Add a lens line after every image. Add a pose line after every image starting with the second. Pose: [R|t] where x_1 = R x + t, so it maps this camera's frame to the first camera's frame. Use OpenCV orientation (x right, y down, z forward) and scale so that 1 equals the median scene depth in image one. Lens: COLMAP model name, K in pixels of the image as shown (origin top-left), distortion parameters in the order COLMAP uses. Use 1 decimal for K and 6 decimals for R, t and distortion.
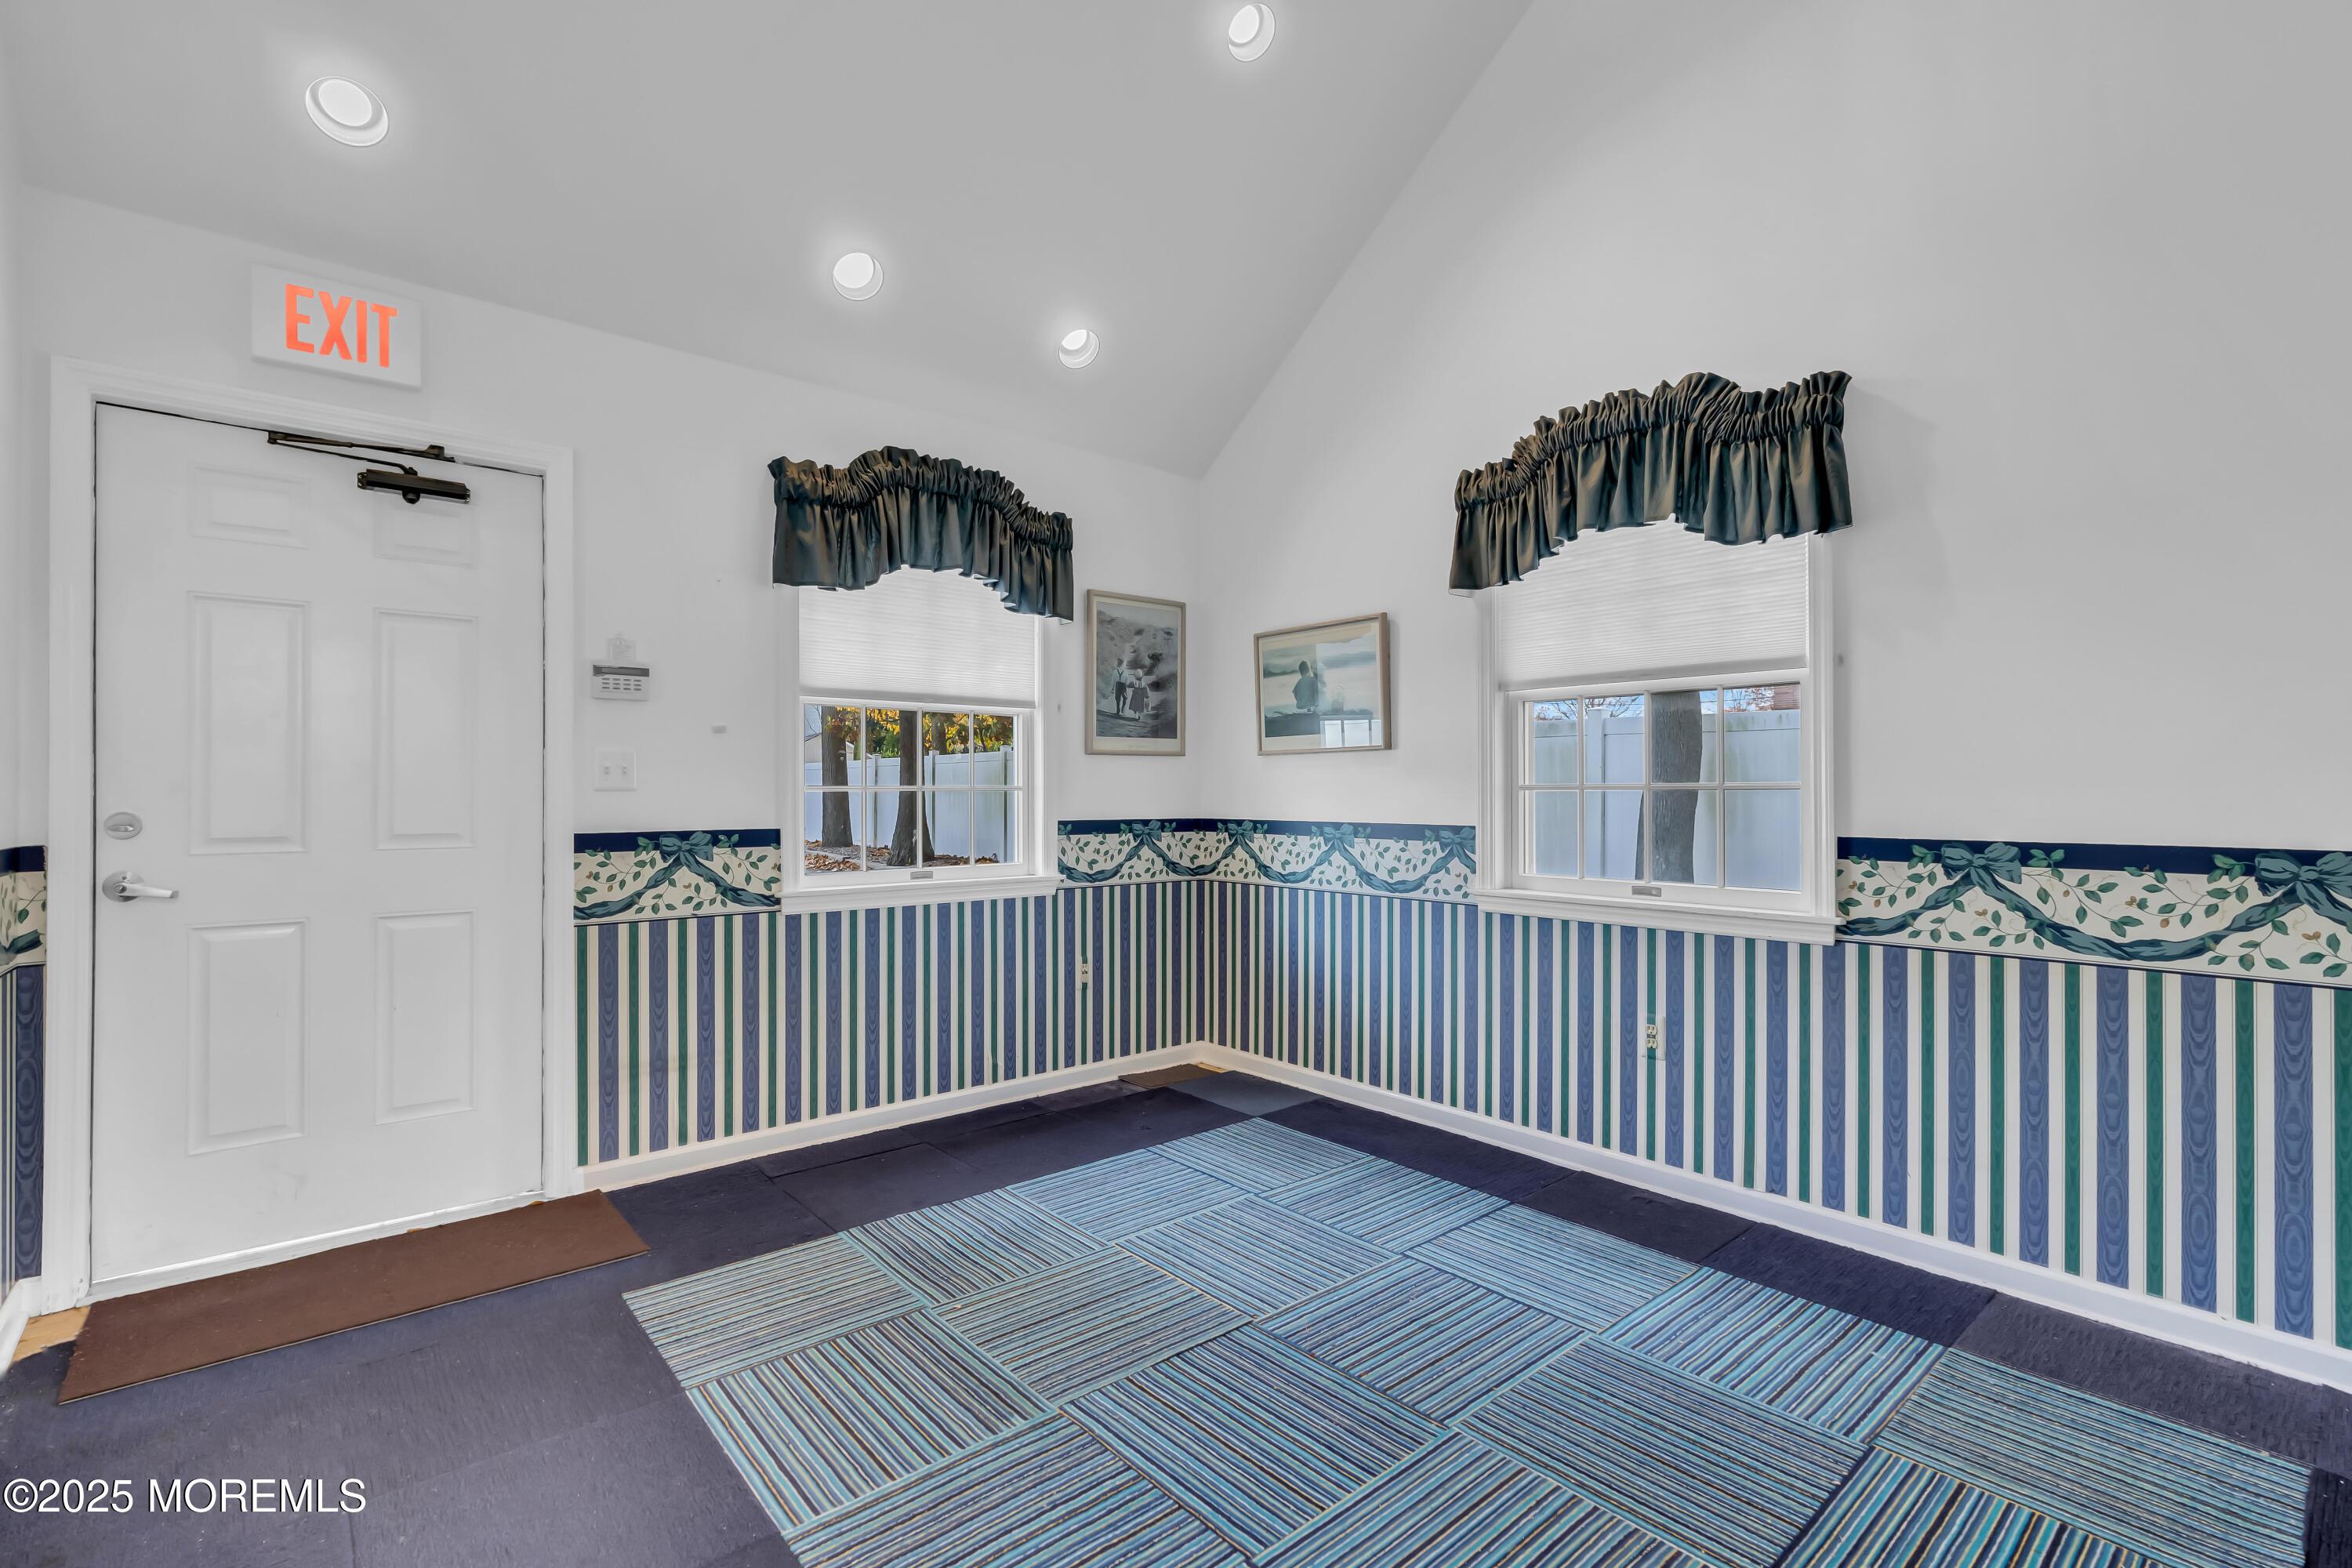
lens RADIAL K [[1056.0, 0, 1170.7], [0, 1056.0, 786.0], [0, 0, 1]] dist [-0.011822, 0.005015]
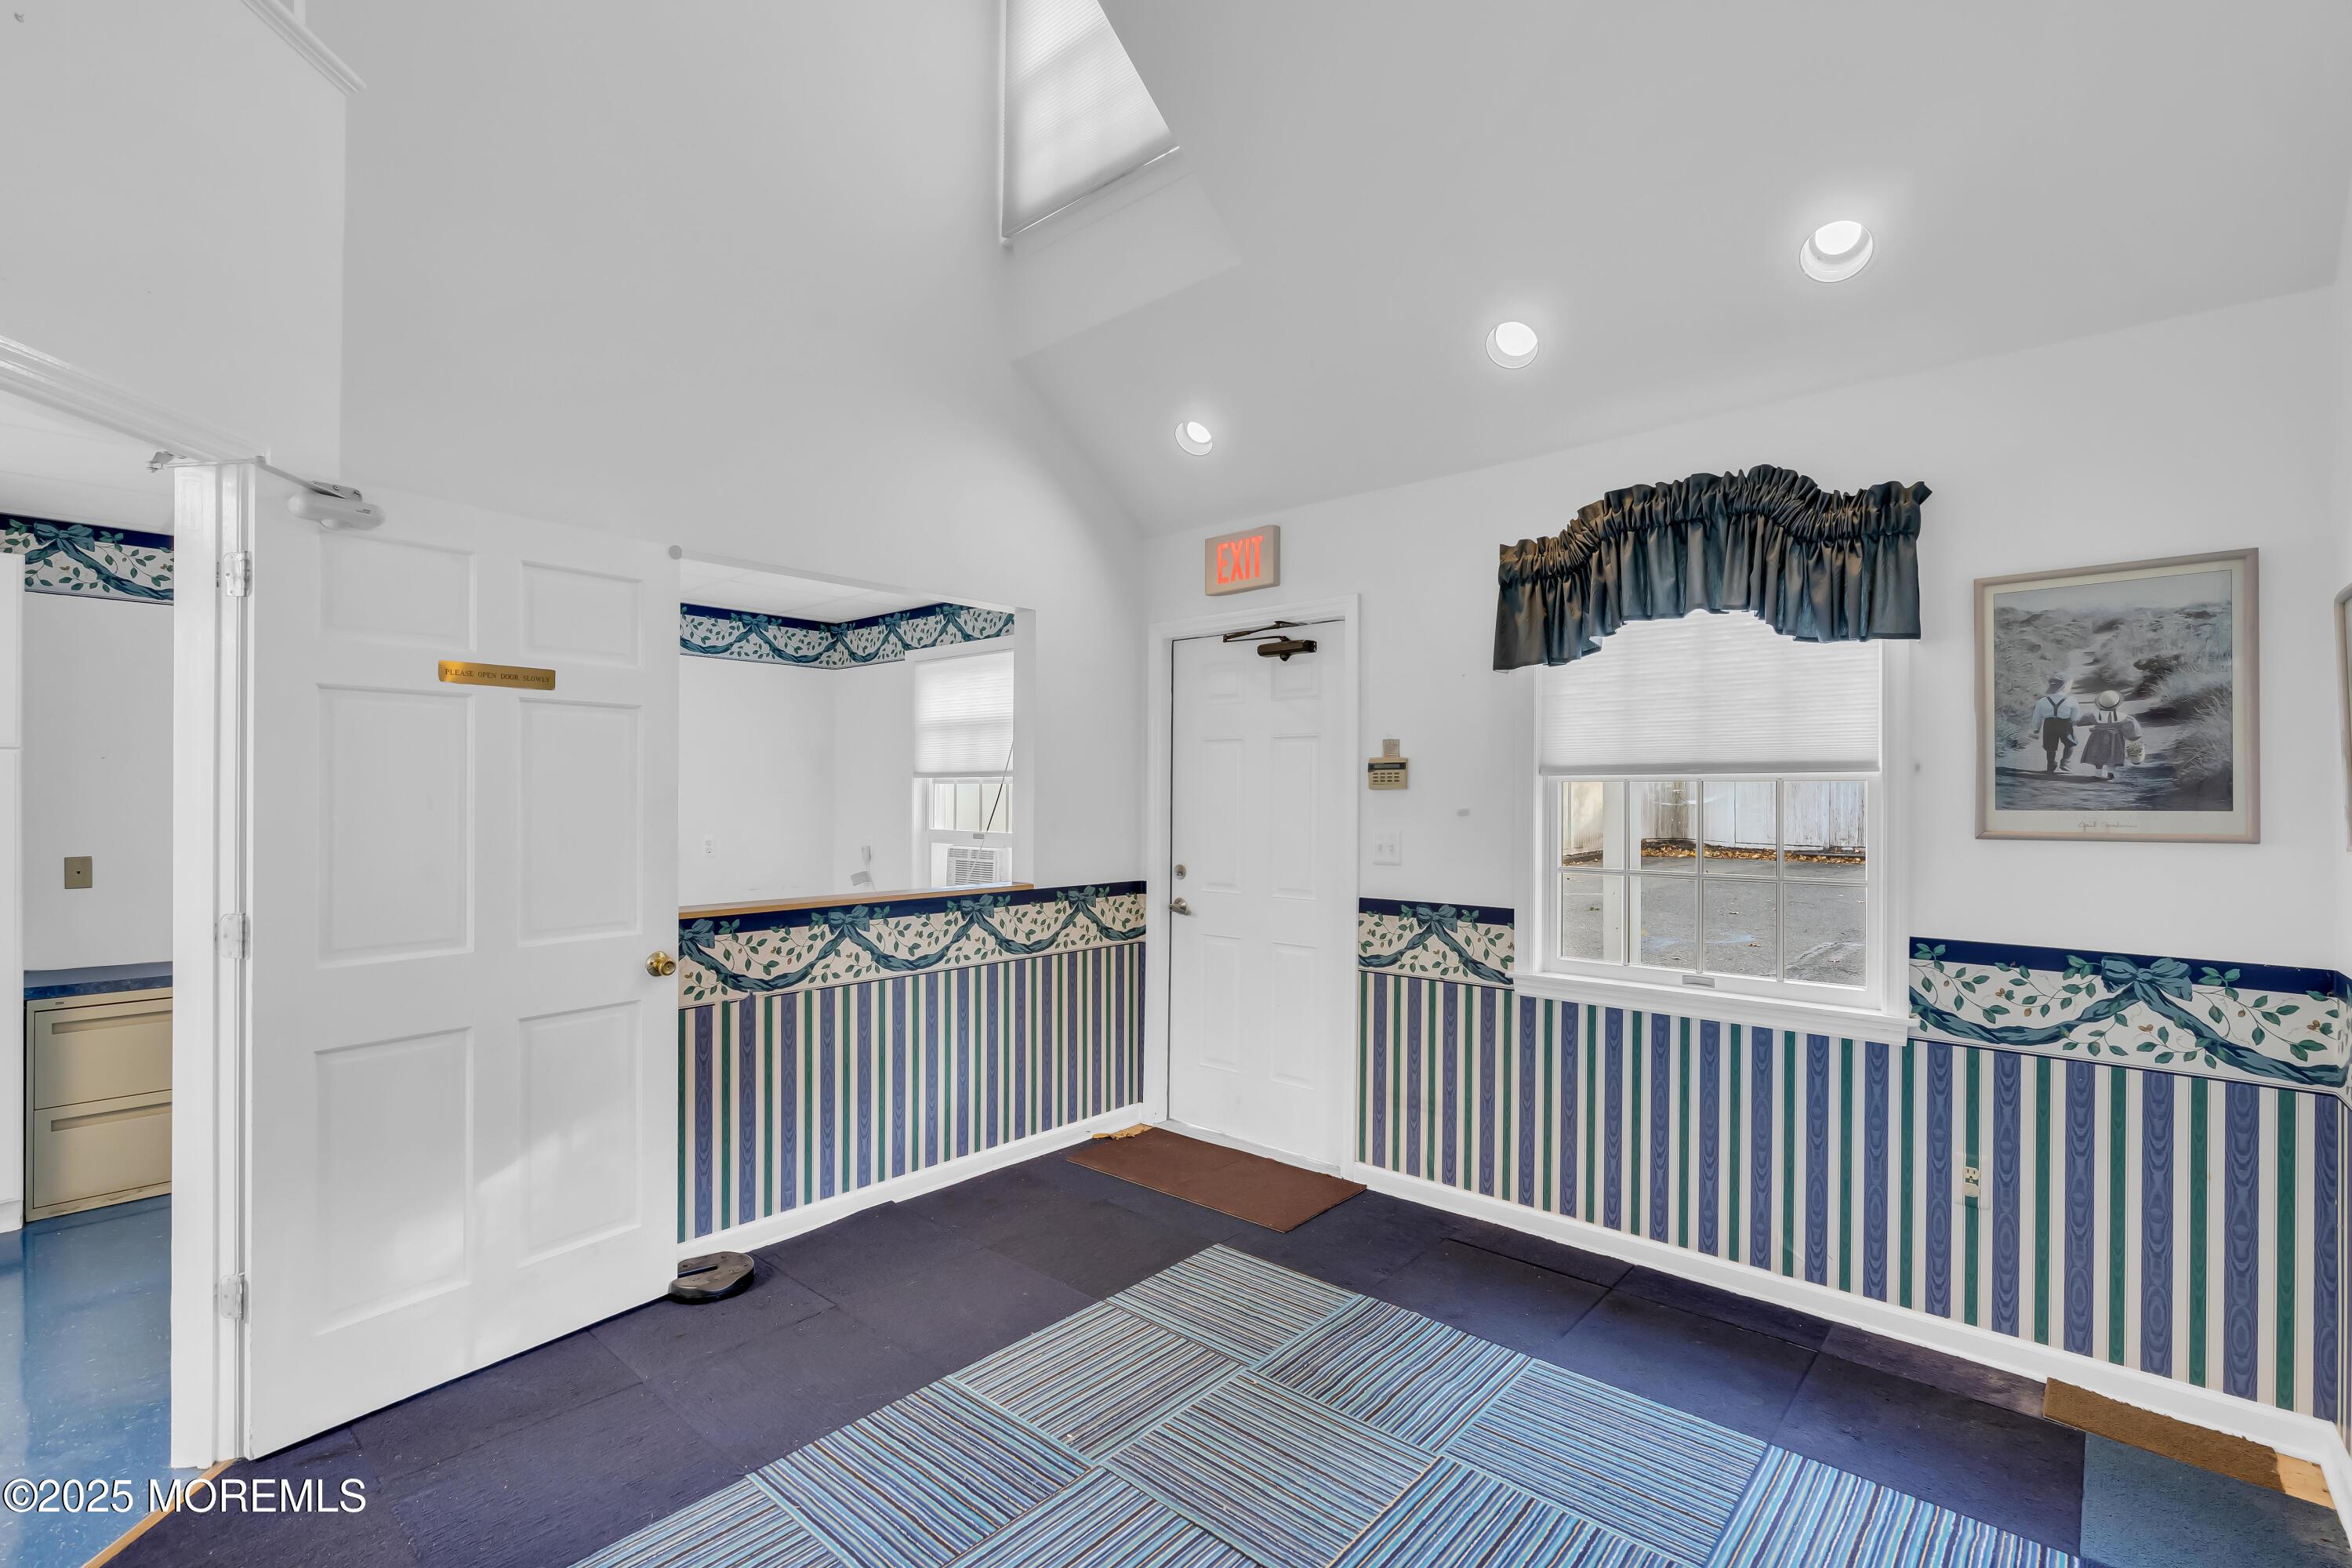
lens RADIAL K [[1056.0, 0, 1178.7], [0, 1056.0, 793.3], [0, 0, 1]] dist [-0.011822, 0.005015]
pose [[0.146822, -0.002264, -0.989160, 0.573039], [-0.000465, 0.999997, -0.002358, -0.066977], [0.989163, 0.000806, 0.146820, 0.522804]]
